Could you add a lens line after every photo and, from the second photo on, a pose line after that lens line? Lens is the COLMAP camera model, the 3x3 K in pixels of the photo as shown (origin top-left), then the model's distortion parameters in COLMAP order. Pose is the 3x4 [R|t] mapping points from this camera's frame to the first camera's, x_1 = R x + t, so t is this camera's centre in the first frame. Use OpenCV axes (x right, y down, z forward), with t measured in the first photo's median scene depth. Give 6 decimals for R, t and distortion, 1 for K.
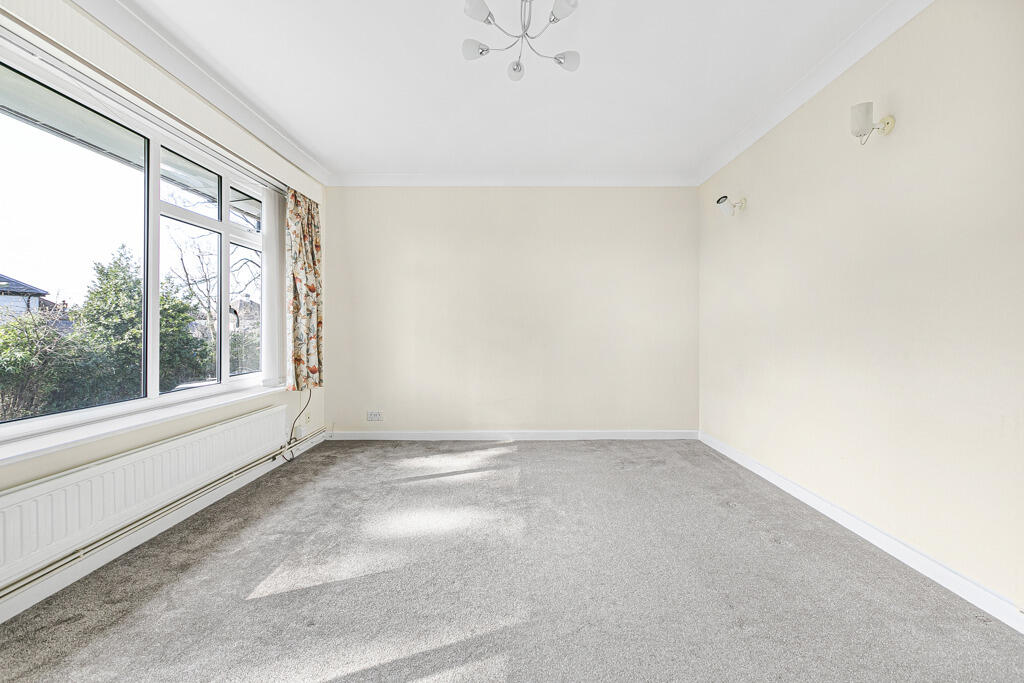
lens RADIAL K [[454.2, 0, 508.1], [0, 454.2, 318.1], [0, 0, 1]] dist [-0.001444, -0.000451]
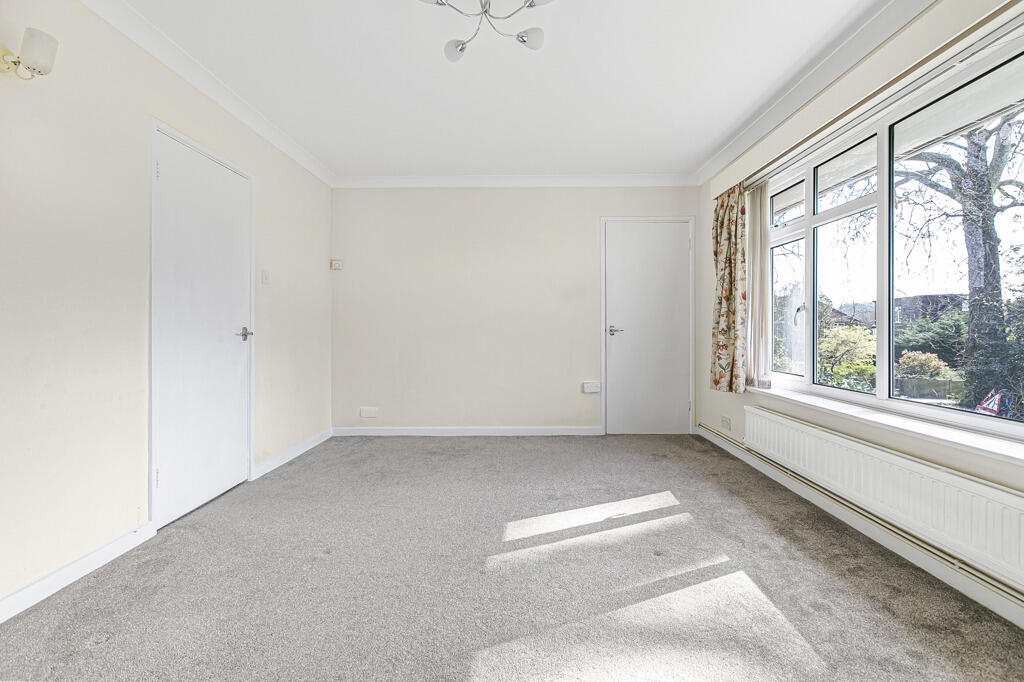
lens RADIAL K [[477.1, 0, 512.0], [0, 477.1, 341.0], [0, 0, 1]] dist [-0.001174, -0.000237]
pose [[-0.999913, -0.002871, -0.012870, -0.001639], [-0.002833, 0.999991, -0.003030, 0.032377], [0.012878, -0.002994, -0.999913, 1.027571]]
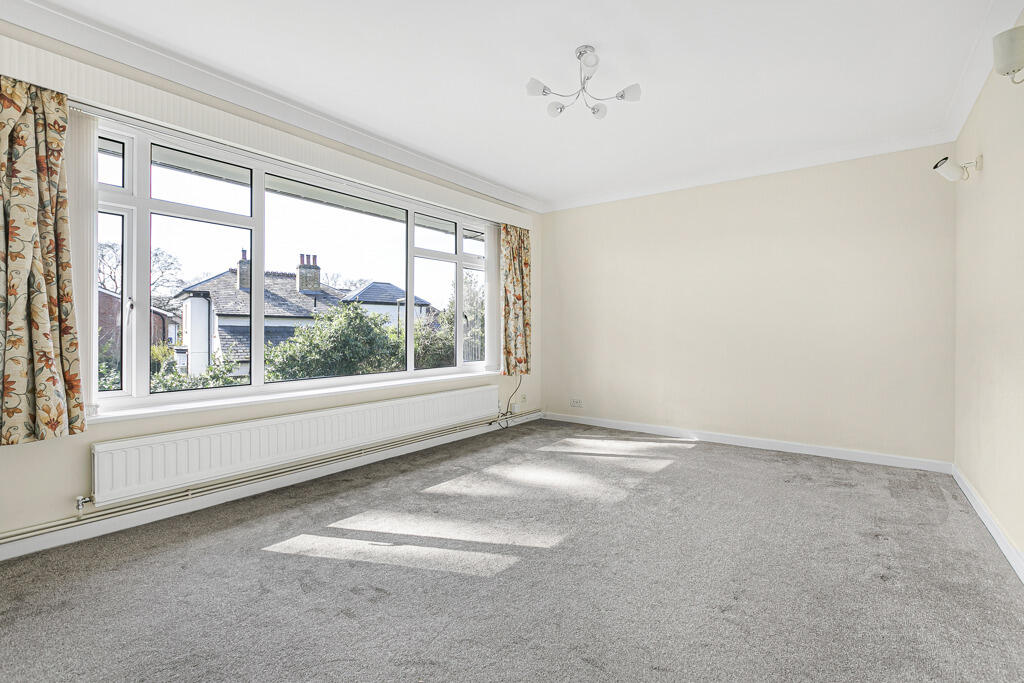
lens RADIAL K [[454.2, 0, 508.1], [0, 454.2, 318.1], [0, 0, 1]] dist [-0.001444, -0.000451]
pose [[0.804514, -0.013044, -0.593791, 0.320419], [0.012358, 0.999910, -0.005221, -0.000002], [0.593805, -0.003138, 0.804603, -0.061409]]
